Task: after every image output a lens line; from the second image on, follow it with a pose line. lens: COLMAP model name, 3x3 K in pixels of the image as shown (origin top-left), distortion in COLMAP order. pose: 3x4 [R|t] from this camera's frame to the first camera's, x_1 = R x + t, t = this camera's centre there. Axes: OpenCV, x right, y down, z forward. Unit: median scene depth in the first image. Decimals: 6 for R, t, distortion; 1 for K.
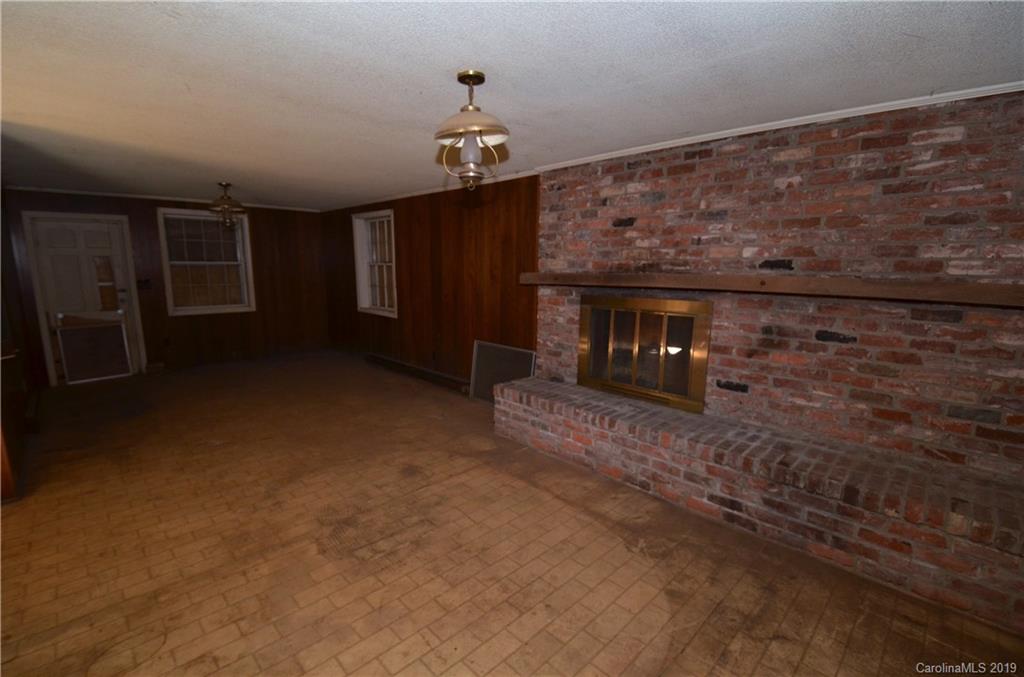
lens RADIAL K [[450.3, 0, 510.8], [0, 450.3, 348.7], [0, 0, 1]] dist [0.026722, -0.039338]
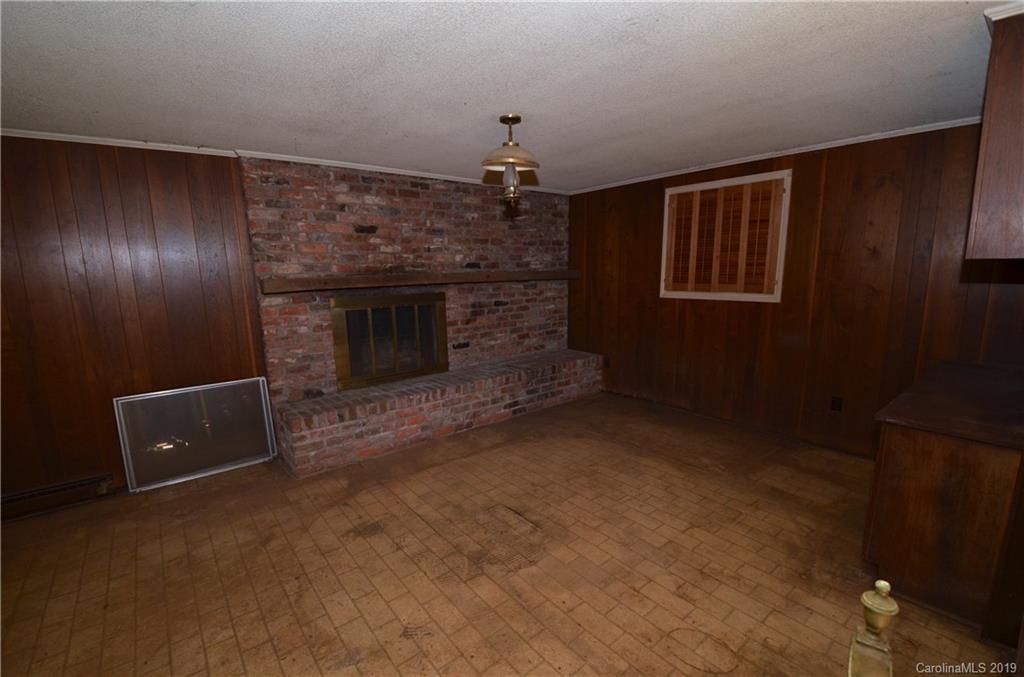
lens RADIAL K [[450.3, 0, 510.8], [0, 450.3, 348.7], [0, 0, 1]] dist [0.026722, -0.039338]
pose [[0.098239, -0.190367, 0.976785, -0.972993], [0.197603, 0.965720, 0.168337, -0.128443], [-0.975347, 0.176478, 0.132488, 0.632859]]
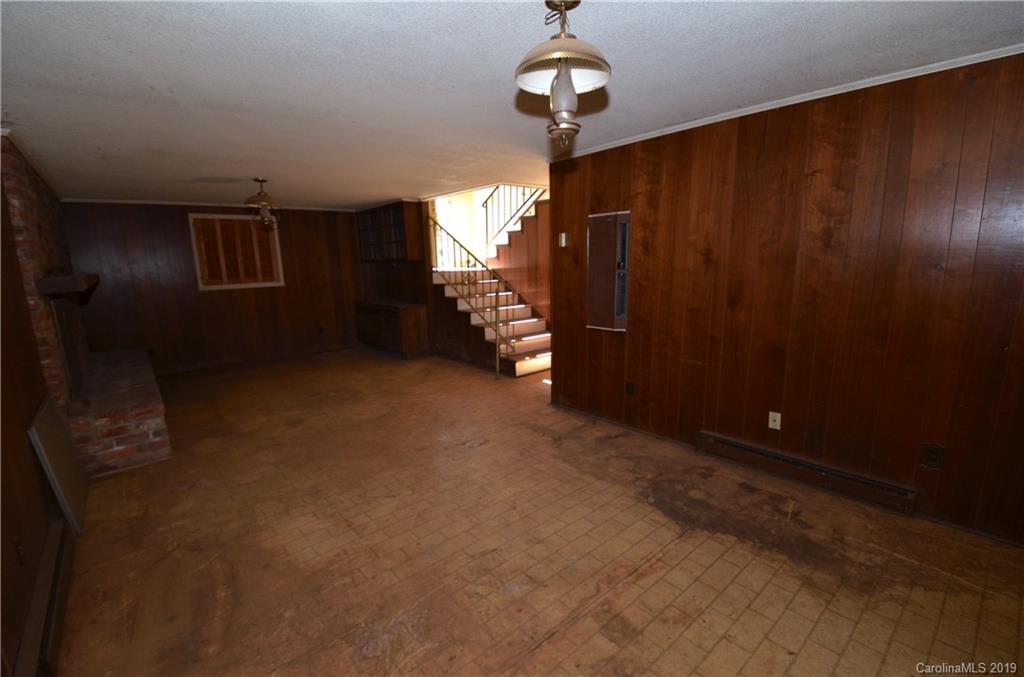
lens RADIAL K [[450.3, 0, 510.8], [0, 450.3, 348.7], [0, 0, 1]] dist [0.026722, -0.039338]
pose [[-0.997474, 0.003593, 0.070939, -0.998145], [0.029611, 0.928829, 0.369323, -0.416142], [-0.064563, 0.370490, -0.926590, 2.227523]]
